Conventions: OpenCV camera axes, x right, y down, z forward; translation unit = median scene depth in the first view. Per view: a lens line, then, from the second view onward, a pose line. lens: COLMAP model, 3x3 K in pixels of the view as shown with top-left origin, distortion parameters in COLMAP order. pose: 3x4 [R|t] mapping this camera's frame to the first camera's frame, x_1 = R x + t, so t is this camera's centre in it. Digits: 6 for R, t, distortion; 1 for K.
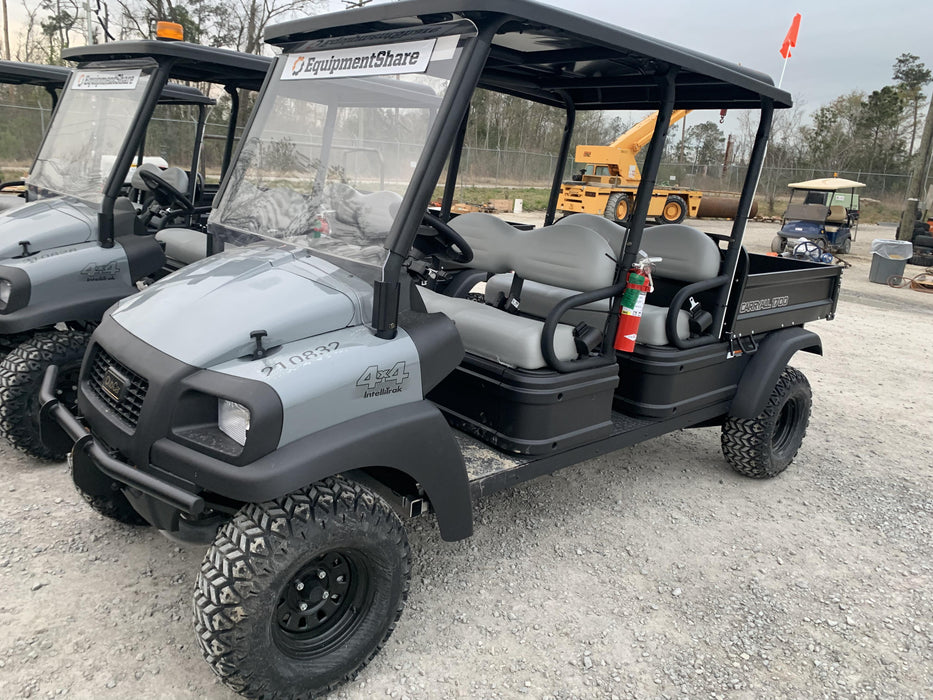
lens RADIAL K [[731.3, 0, 466.5], [0, 731.3, 350.0], [0, 0, 1]] dist [-0.001394, 0.000259]
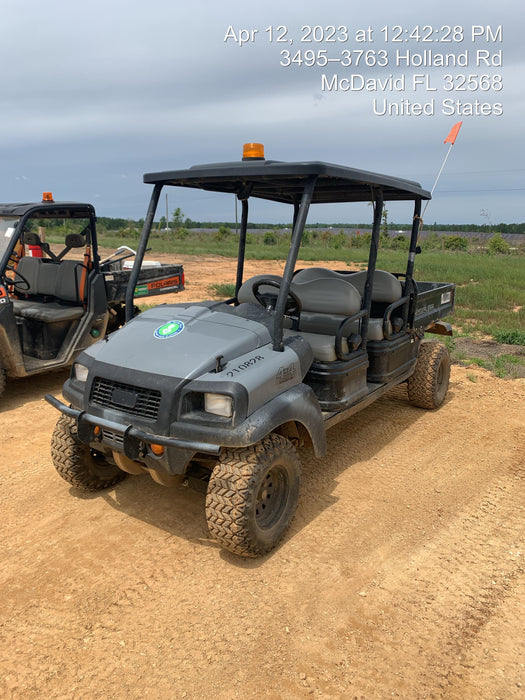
lens RADIAL K [[551.8, 0, 262.4], [0, 551.8, 341.1], [0, 0, 1]] dist [-0.000642, -0.002582]
pose [[0.971386, -0.118763, 0.205683, -0.379950], [0.126025, 0.991771, -0.022524, -0.015110], [-0.201315, 0.047801, 0.978360, -0.302167]]
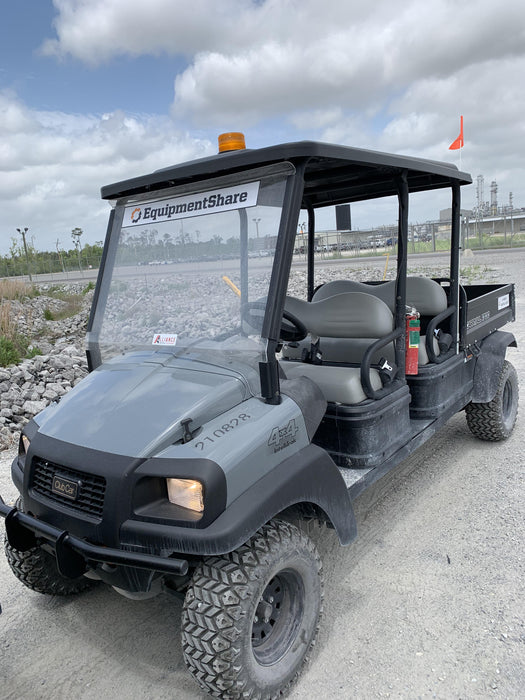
lens RADIAL K [[551.8, 0, 262.4], [0, 551.8, 341.1], [0, 0, 1]] dist [-0.000642, -0.002582]
pose [[0.973210, -0.197672, 0.117425, -0.198482], [0.206865, 0.975719, -0.071972, -0.053117], [-0.100347, 0.094335, 0.990470, 0.004209]]
